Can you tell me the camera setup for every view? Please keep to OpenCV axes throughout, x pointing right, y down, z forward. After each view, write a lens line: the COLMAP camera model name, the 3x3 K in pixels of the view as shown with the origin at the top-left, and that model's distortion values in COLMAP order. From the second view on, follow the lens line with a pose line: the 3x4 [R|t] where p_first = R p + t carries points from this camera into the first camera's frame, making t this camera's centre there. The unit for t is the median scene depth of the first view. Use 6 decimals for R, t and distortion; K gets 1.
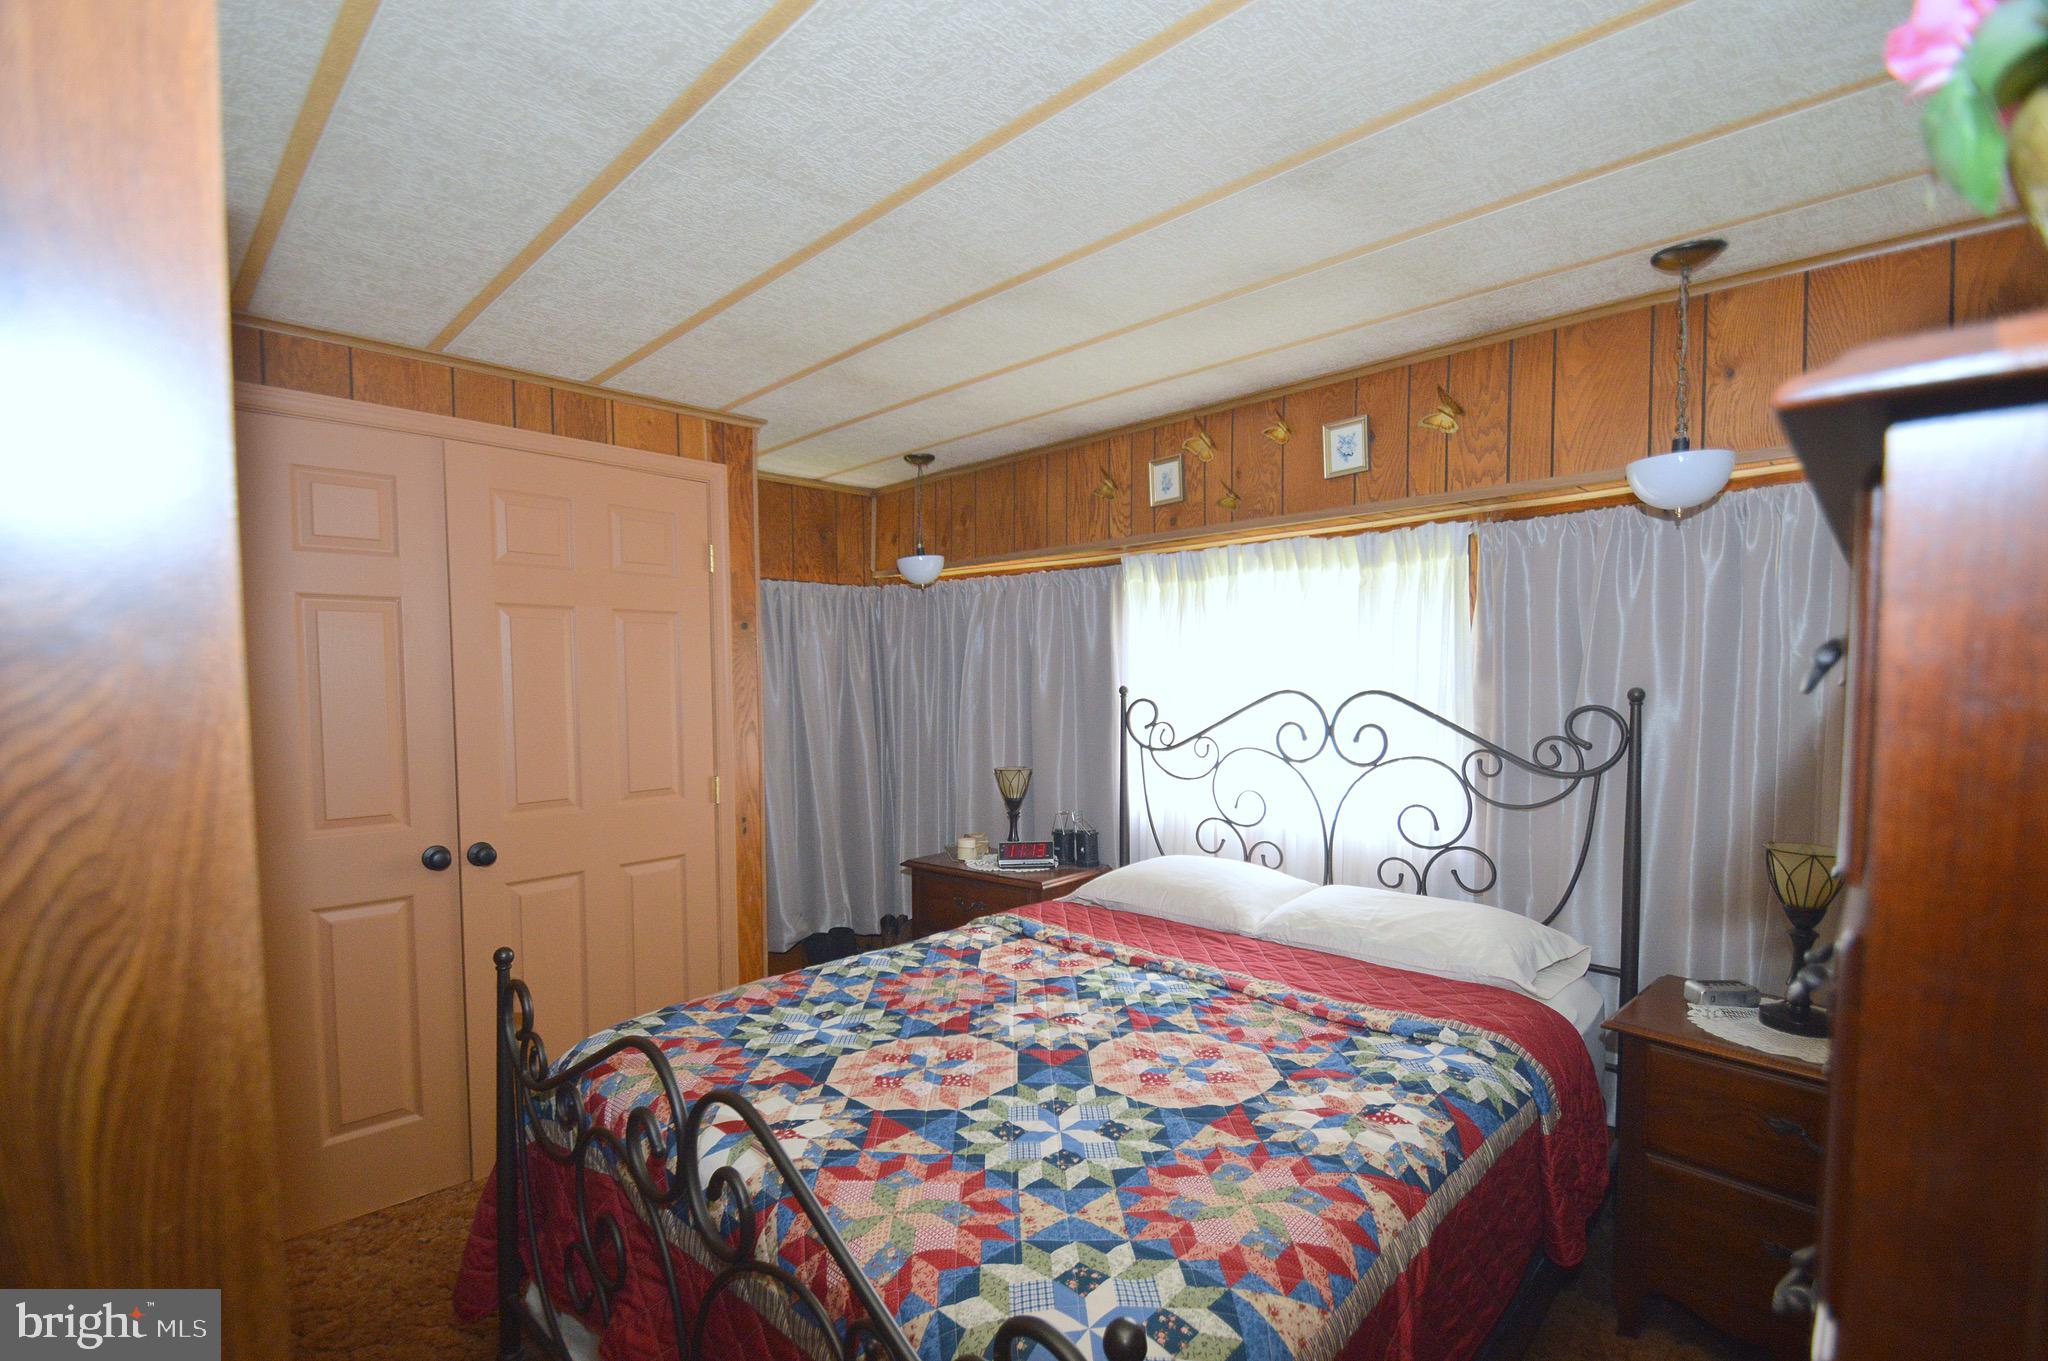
lens RADIAL K [[904.7, 0, 1011.3], [0, 904.7, 717.8], [0, 0, 1]] dist [0.021141, -0.021396]
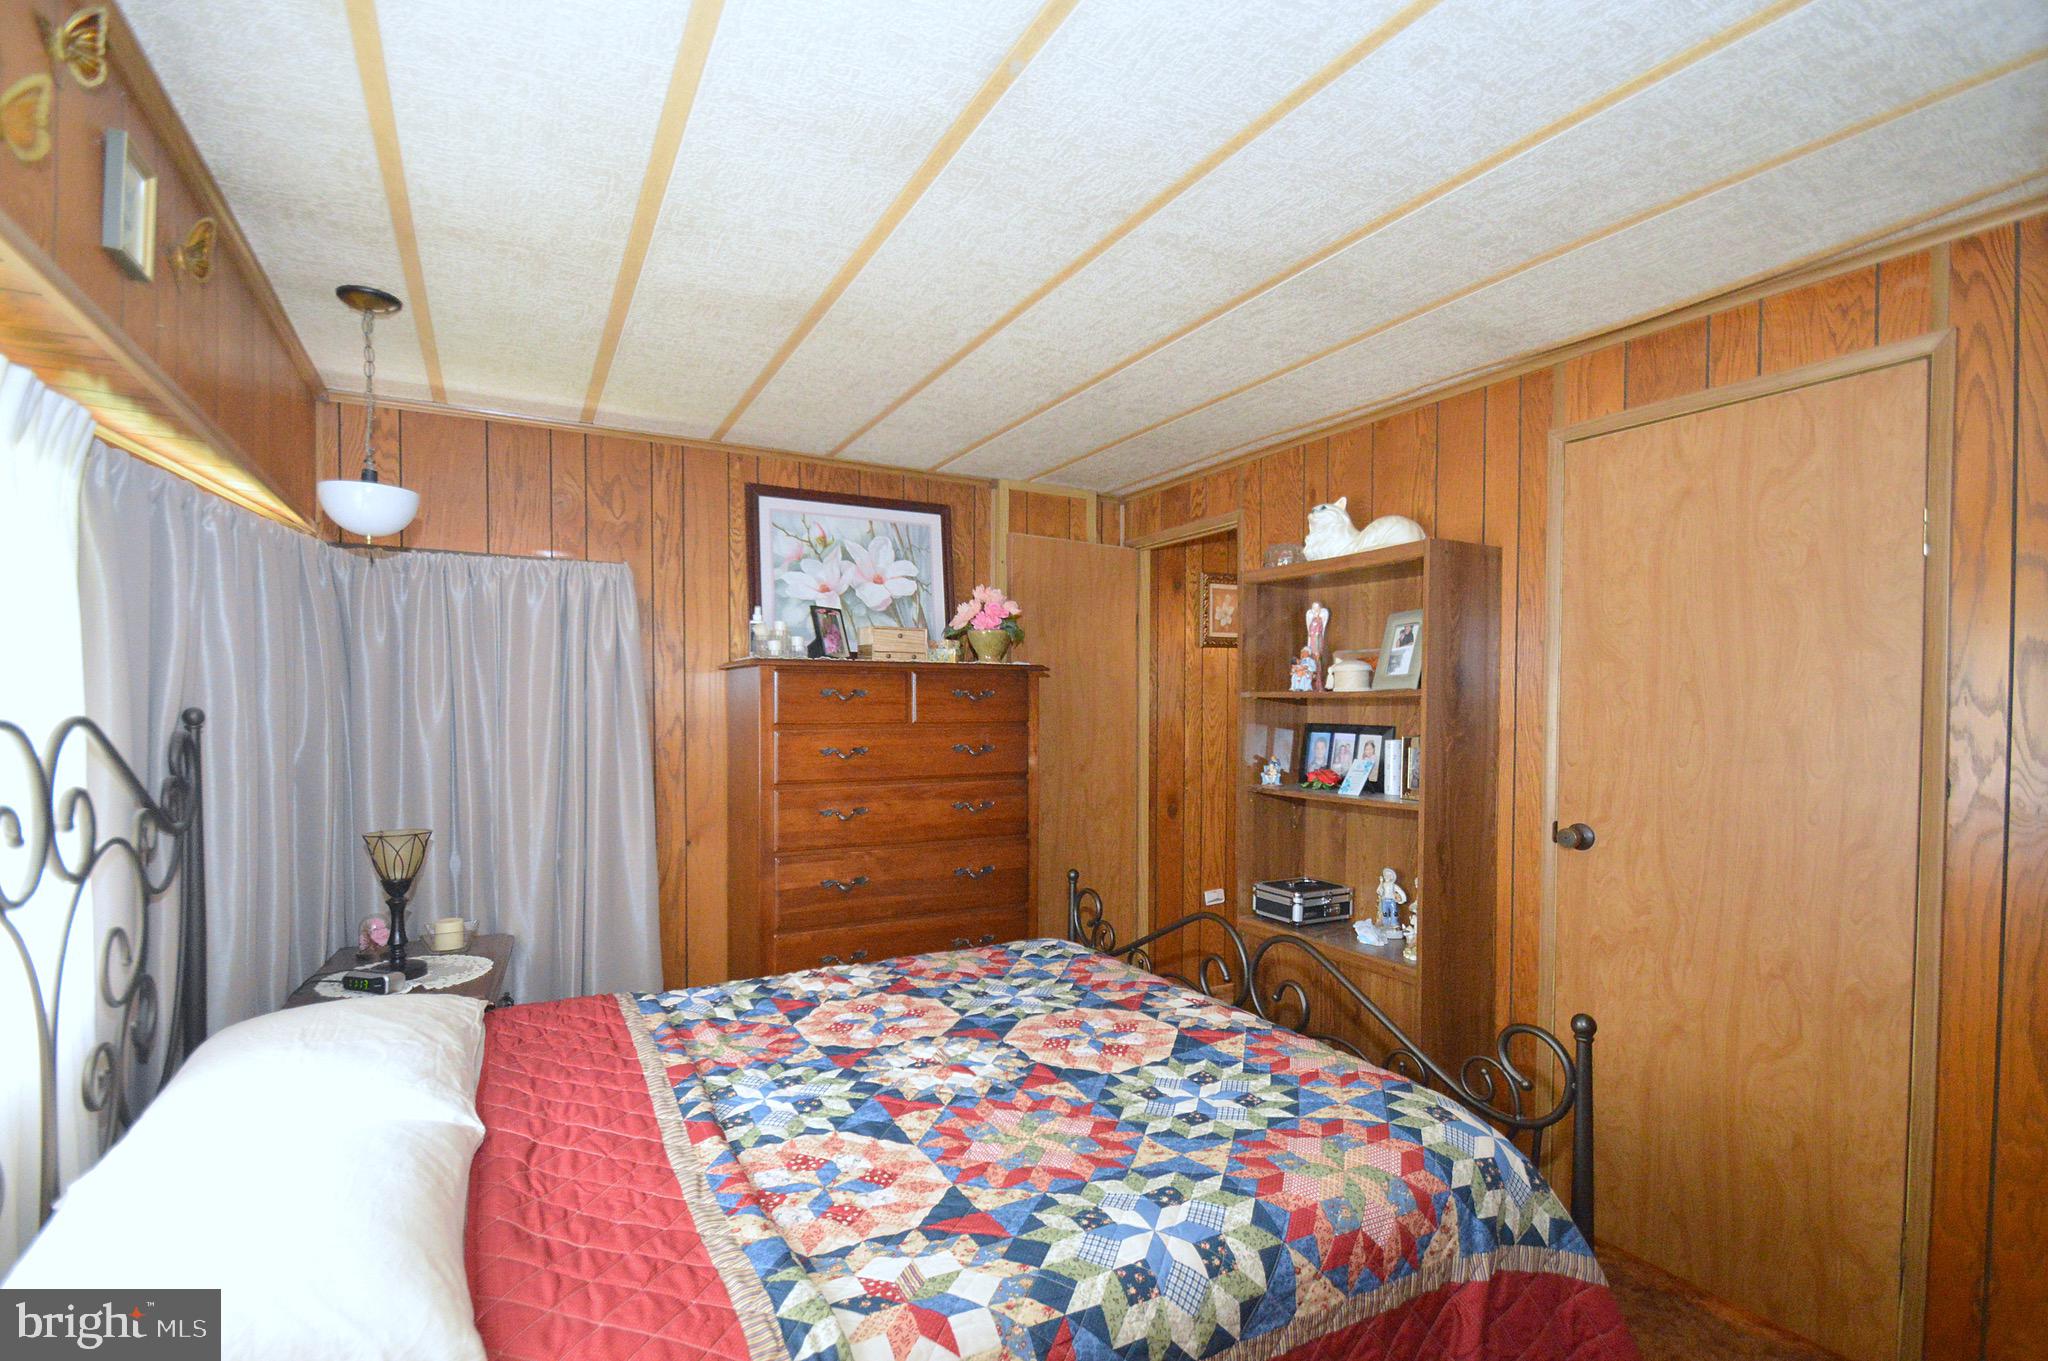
lens RADIAL K [[904.7, 0, 1011.3], [0, 904.7, 717.8], [0, 0, 1]] dist [0.021141, -0.021396]
pose [[-0.954558, -0.000356, 0.298026, -0.292386], [0.016793, 0.998346, 0.054980, -0.065449], [-0.297553, 0.057487, -0.952973, 1.813475]]
